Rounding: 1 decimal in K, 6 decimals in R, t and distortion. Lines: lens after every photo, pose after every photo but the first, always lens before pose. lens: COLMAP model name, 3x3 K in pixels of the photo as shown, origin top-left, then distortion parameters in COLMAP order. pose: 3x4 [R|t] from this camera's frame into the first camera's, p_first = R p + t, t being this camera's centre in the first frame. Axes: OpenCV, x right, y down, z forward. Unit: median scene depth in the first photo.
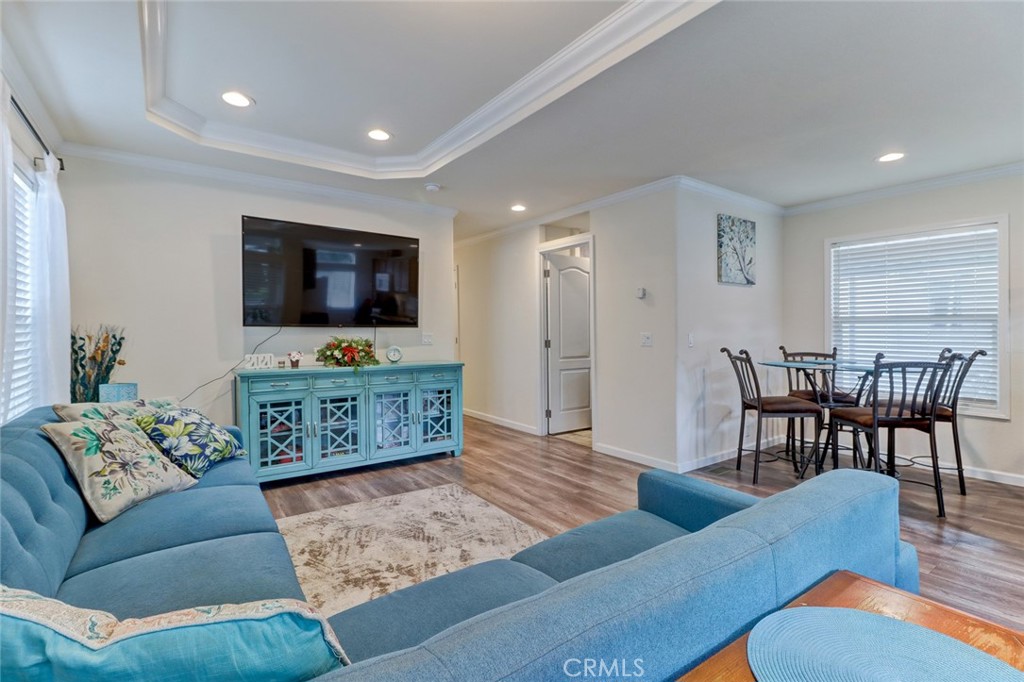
lens RADIAL K [[473.1, 0, 513.2], [0, 473.1, 334.8], [0, 0, 1]] dist [-0.001071, -0.000222]
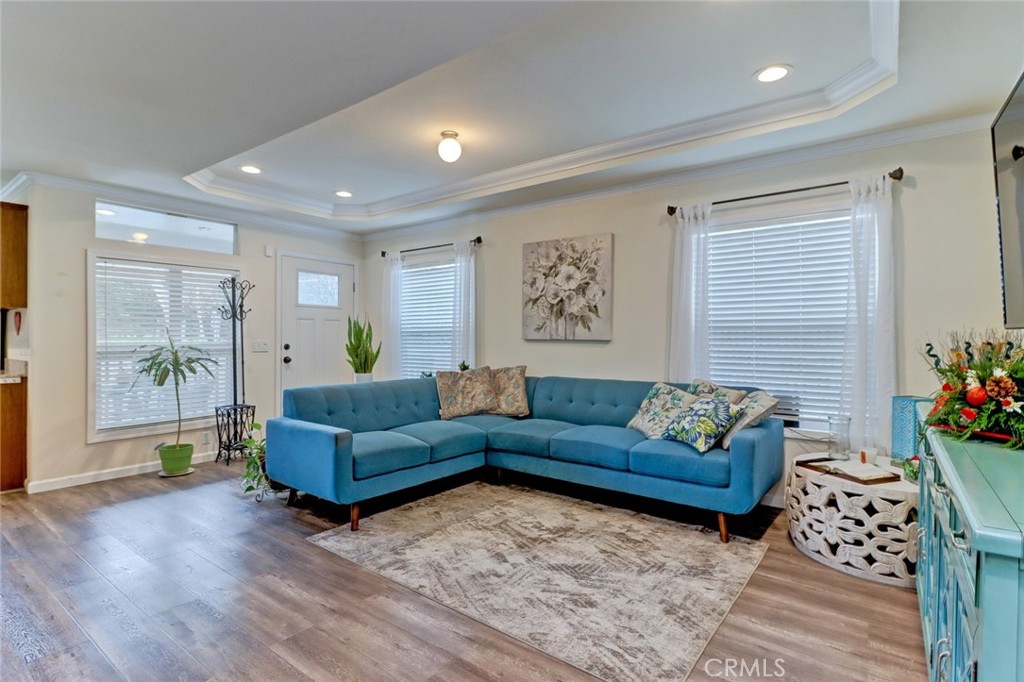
lens RADIAL K [[514.8, 0, 512.0], [0, 514.8, 341.0], [0, 0, 1]] dist [0.011806, 0.000186]
pose [[-0.954617, 0.003593, -0.297813, 0.142944], [-0.001952, 0.999830, 0.018320, -0.014957], [0.297828, 0.018070, -0.954448, 1.440807]]
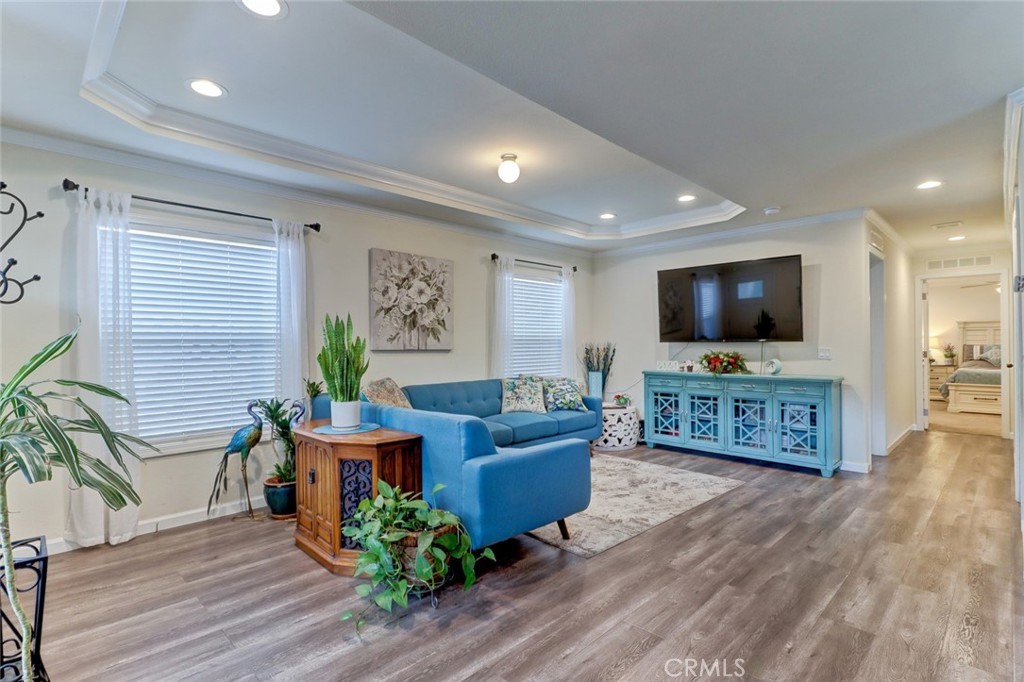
lens RADIAL K [[482.3, 0, 512.7], [0, 482.3, 347.7], [0, 0, 1]] dist [0.021321, -0.040981]
pose [[0.152619, 0.004818, -0.988273, 0.952017], [-0.002936, 0.999986, 0.004422, -0.006586], [0.988281, 0.002226, 0.152631, 0.294091]]
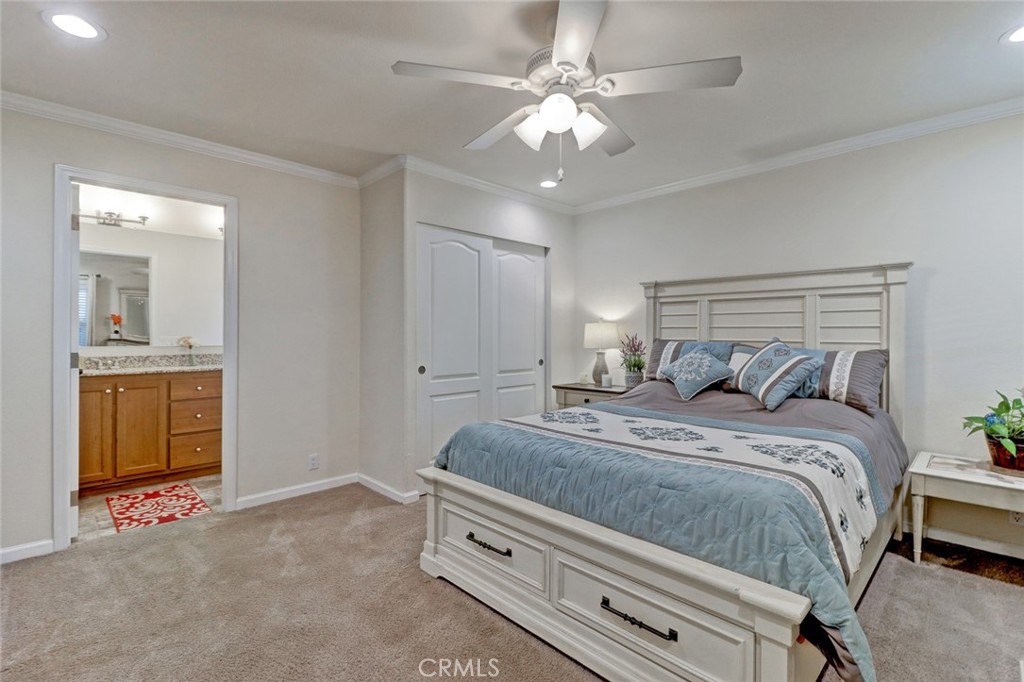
lens RADIAL K [[468.8, 0, 510.0], [0, 468.8, 332.6], [0, 0, 1]] dist [0.002544, 0.000272]
pose [[0.128271, 0.003563, -0.991733, -0.636354], [-0.012932, 0.999915, 0.001919, -0.040227], [0.991655, 0.012579, 0.128306, 3.438211]]
